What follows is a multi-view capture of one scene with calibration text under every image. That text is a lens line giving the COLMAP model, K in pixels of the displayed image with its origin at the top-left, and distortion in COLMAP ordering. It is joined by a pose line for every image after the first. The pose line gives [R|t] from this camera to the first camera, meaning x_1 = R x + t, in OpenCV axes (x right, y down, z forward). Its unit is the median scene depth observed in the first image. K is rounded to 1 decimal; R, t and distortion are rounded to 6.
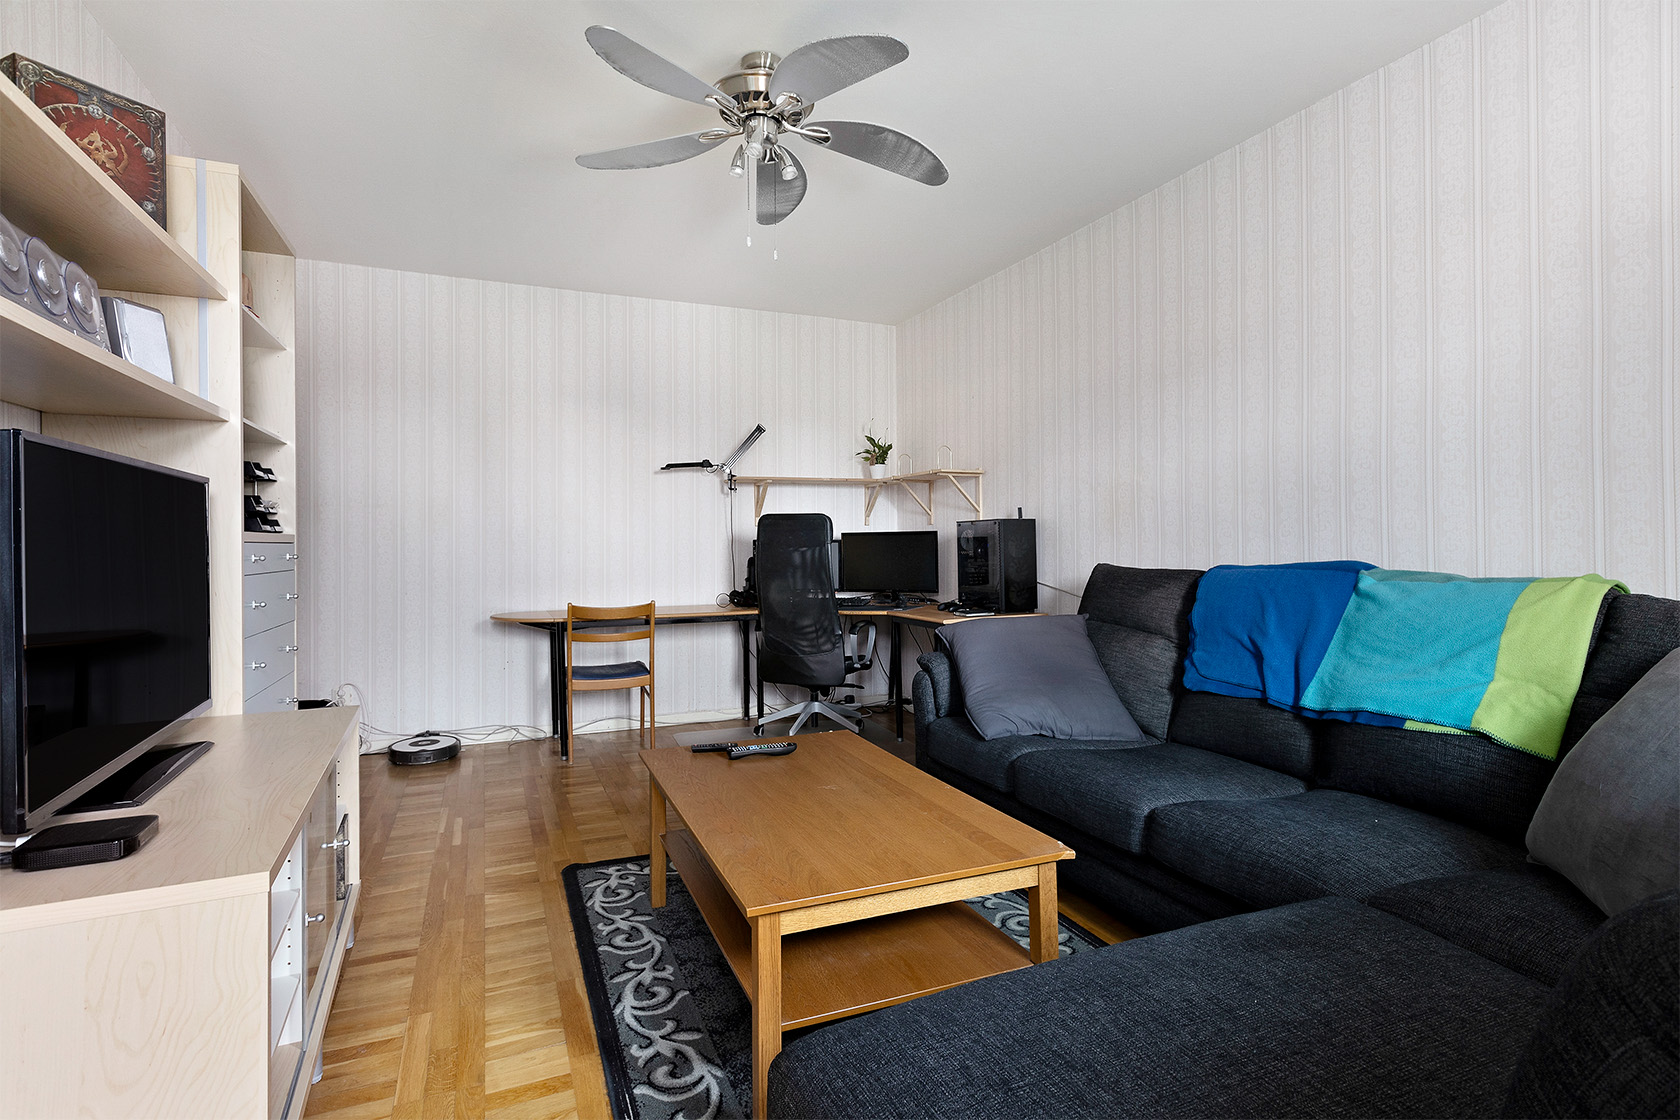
lens RADIAL K [[869.6, 0, 890.1], [0, 869.6, 545.1], [0, 0, 1]] dist [-0.001068, -0.000068]
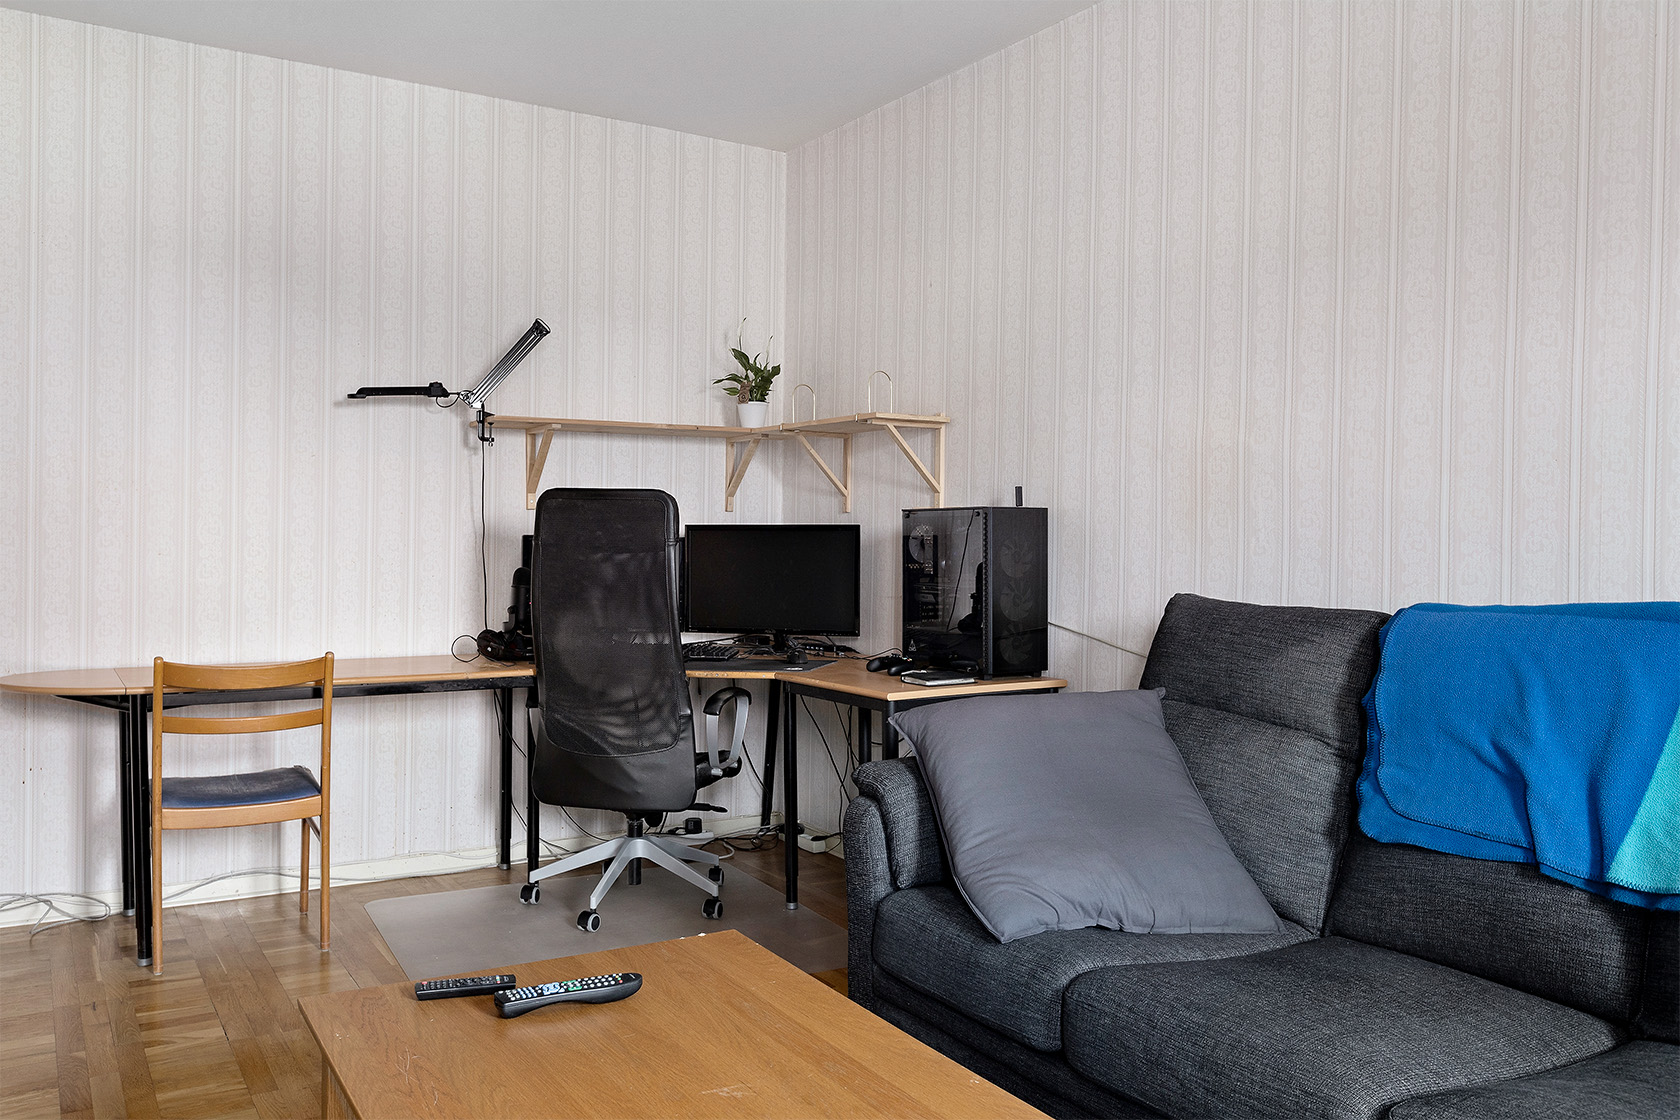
lens RADIAL K [[1342.0, 0, 840.0], [0, 1342.0, 560.0], [0, 0, 1]] dist [0.003551, -0.004120]
pose [[0.994694, 0.017436, 0.101394, -0.051371], [-0.019195, 0.999681, 0.016398, -0.008864], [-0.101076, -0.018257, 0.994711, 0.172334]]
